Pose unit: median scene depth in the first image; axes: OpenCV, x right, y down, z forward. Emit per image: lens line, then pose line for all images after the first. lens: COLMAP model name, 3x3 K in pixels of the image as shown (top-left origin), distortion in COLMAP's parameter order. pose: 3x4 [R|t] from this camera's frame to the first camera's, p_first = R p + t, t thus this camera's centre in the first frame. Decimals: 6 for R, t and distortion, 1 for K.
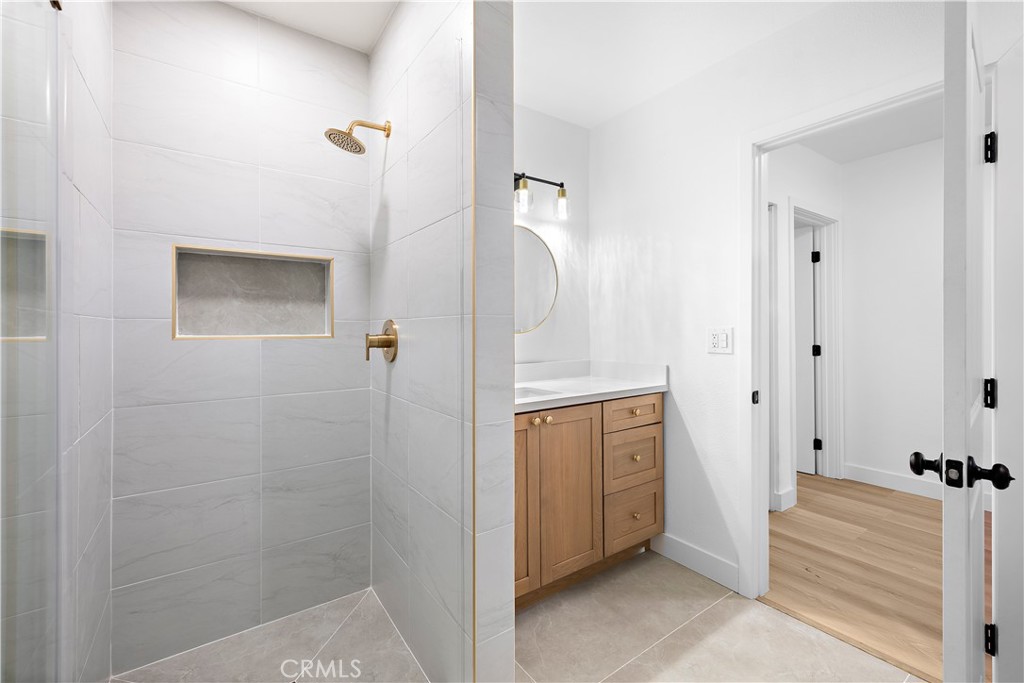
lens RADIAL K [[432.4, 0, 512.5], [0, 432.4, 335.6], [0, 0, 1]] dist [-0.002020, -0.000292]
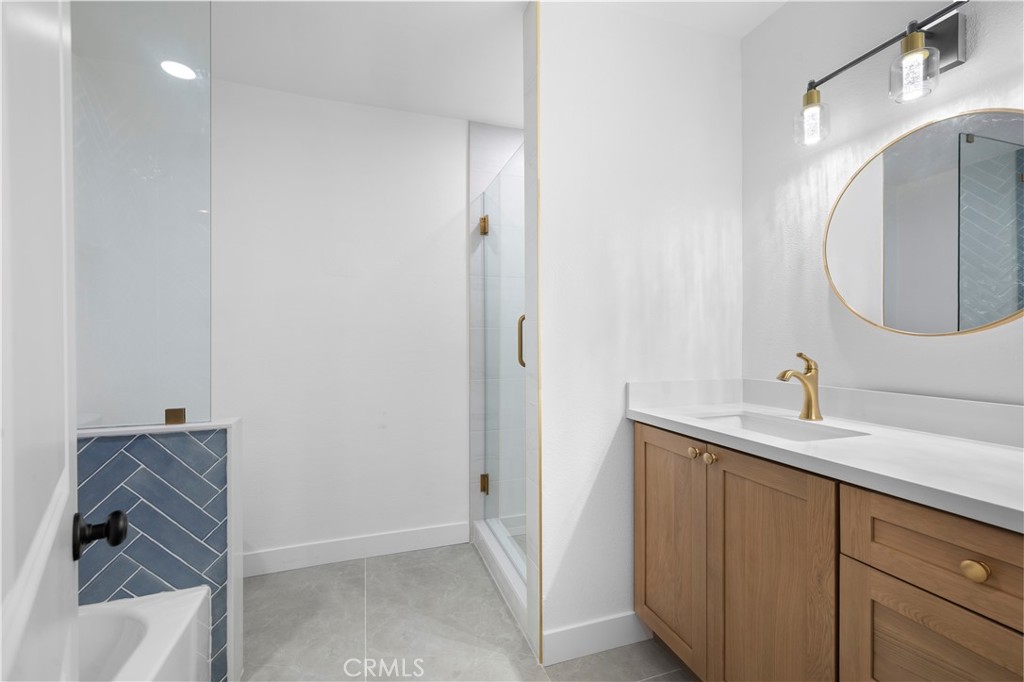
lens RADIAL K [[432.4, 0, 512.5], [0, 432.4, 335.1], [0, 0, 1]] dist [-0.002020, -0.000292]
pose [[-0.287744, -0.003247, -0.957702, 0.766620], [-0.011155, 0.999938, -0.000038, -0.005004], [0.957642, 0.010673, -0.287763, 0.792048]]
